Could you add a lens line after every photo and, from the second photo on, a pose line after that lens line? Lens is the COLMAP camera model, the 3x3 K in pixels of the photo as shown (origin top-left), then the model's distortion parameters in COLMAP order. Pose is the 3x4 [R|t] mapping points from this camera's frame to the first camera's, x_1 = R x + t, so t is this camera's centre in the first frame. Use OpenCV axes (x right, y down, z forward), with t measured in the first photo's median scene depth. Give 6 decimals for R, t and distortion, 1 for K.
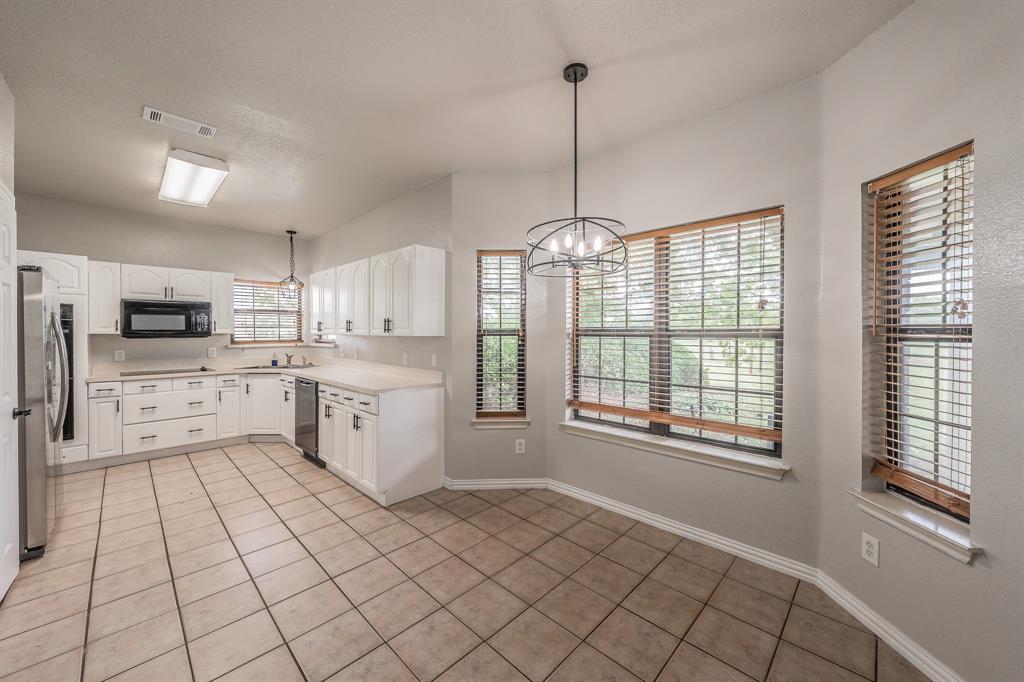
lens RADIAL K [[382.3, 0, 515.9], [0, 382.3, 335.3], [0, 0, 1]] dist [0.000562, 0.000128]
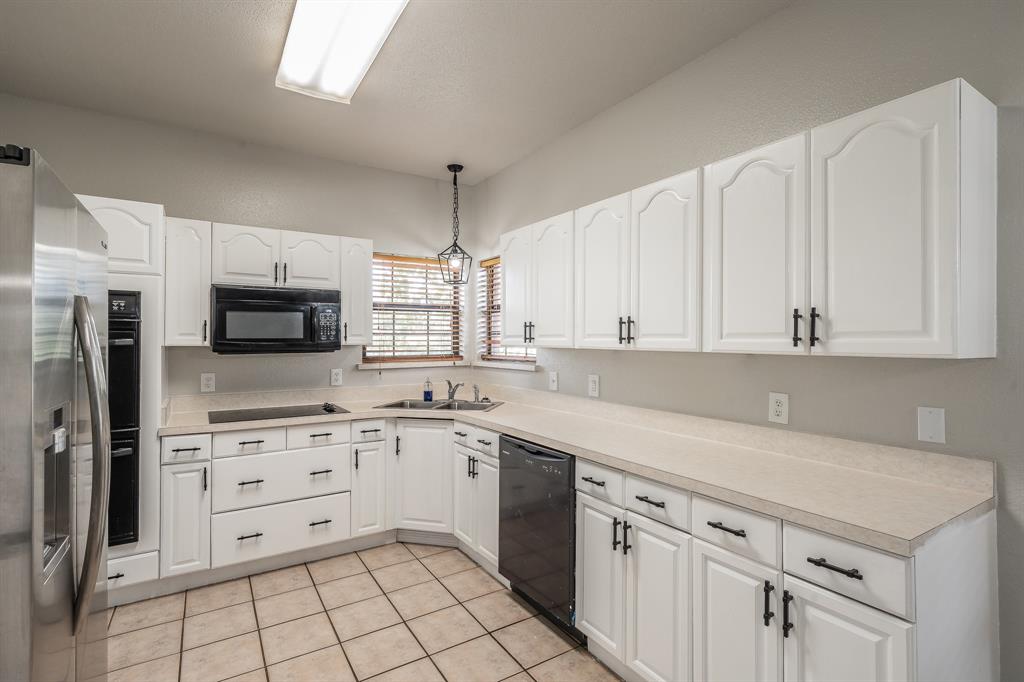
lens RADIAL K [[495.7, 0, 513.8], [0, 495.7, 336.6], [0, 0, 1]] dist [0.001496, -0.000461]
pose [[0.970826, -0.000990, -0.239783, -0.390548], [-0.003119, 0.999855, -0.016756, -0.005947], [0.239764, 0.017016, 0.970682, 0.366417]]
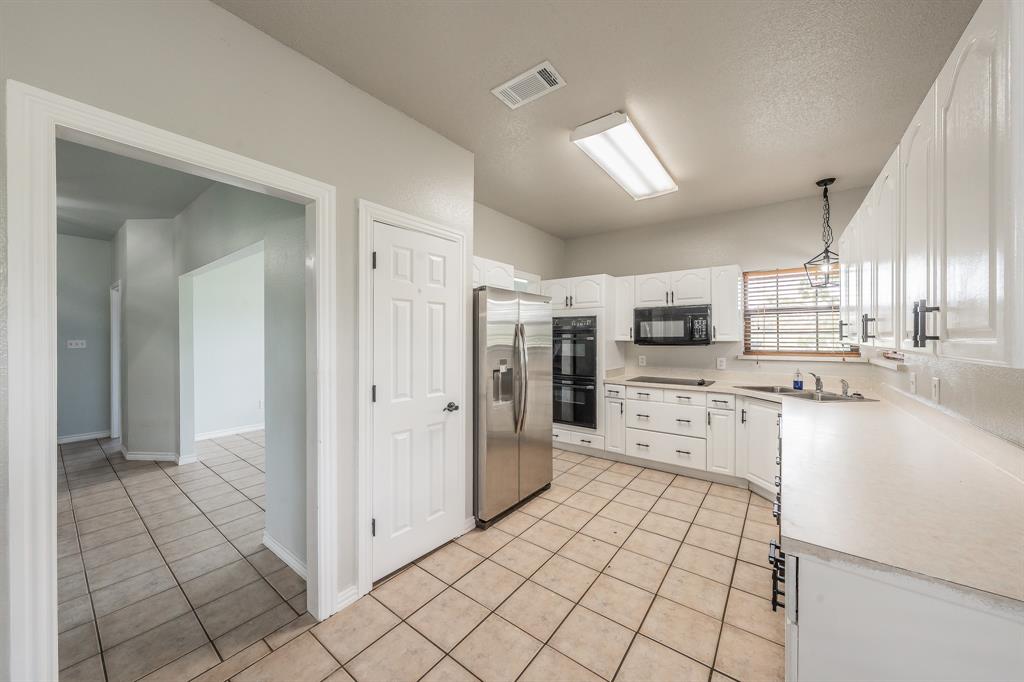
lens RADIAL K [[355.0, 0, 512.7], [0, 355.0, 337.7], [0, 0, 1]] dist [-0.000301, -0.000020]
pose [[0.115162, -0.000545, -0.993347, -0.077263], [-0.009910, 0.999949, -0.001698, -0.006790], [0.993297, 0.010039, 0.115151, 0.506104]]
